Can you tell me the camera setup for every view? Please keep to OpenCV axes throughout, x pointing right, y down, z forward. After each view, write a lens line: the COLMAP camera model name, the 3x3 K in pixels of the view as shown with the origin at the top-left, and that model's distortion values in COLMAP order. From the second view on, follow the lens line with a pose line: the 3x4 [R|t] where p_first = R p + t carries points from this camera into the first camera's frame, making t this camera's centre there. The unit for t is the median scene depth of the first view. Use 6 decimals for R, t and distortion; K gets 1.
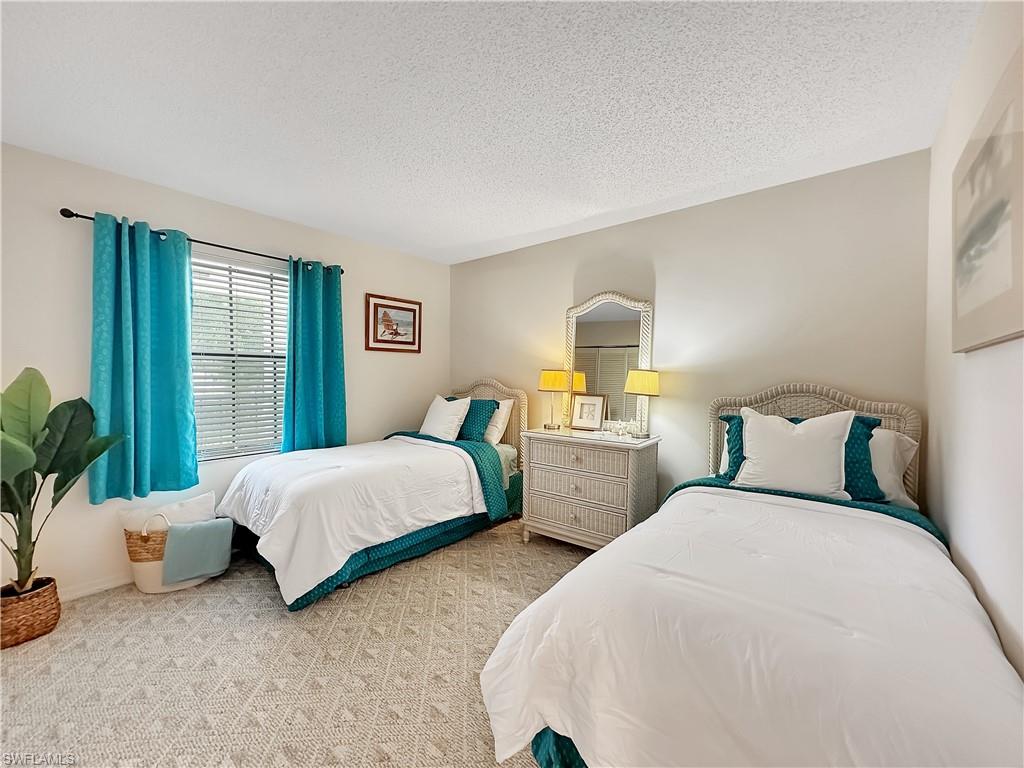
lens RADIAL K [[410.3, 0, 512.0], [0, 410.3, 384.0], [0, 0, 1]] dist [-0.000666, 0.000008]
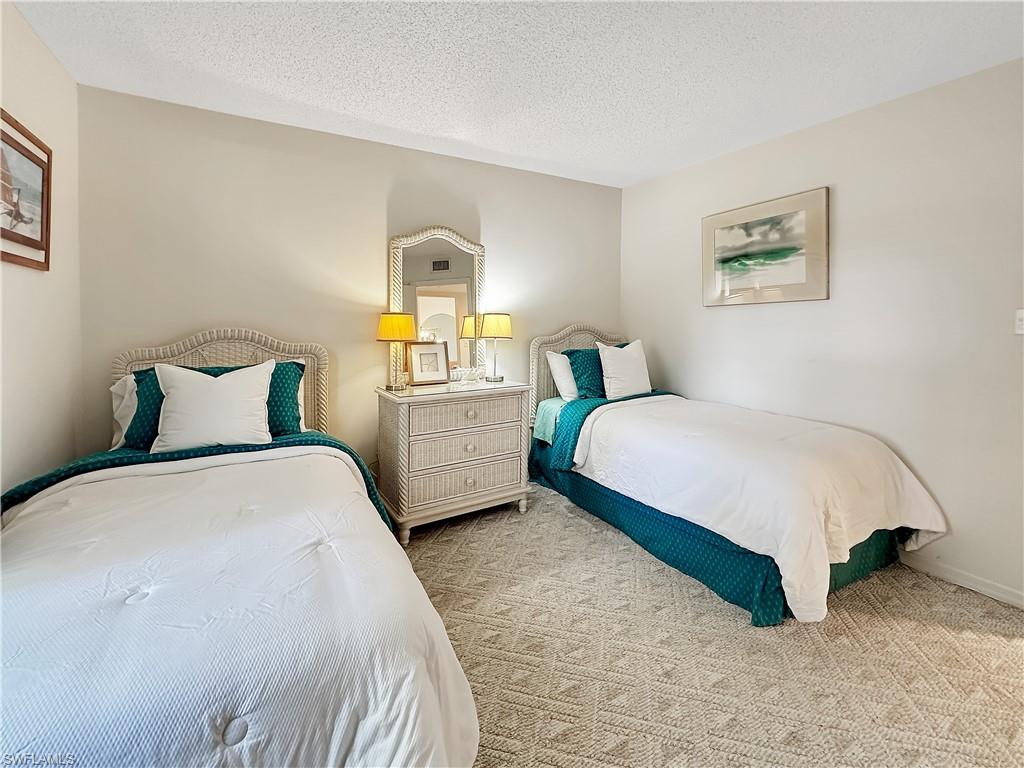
lens RADIAL K [[430.1, 0, 512.8], [0, 430.1, 333.1], [0, 0, 1]] dist [0.000234, 0.000108]
pose [[0.359321, -0.036396, 0.932504, -0.605266], [0.027864, 0.999212, 0.028263, -0.015196], [-0.932798, 0.015828, 0.360052, 0.529394]]
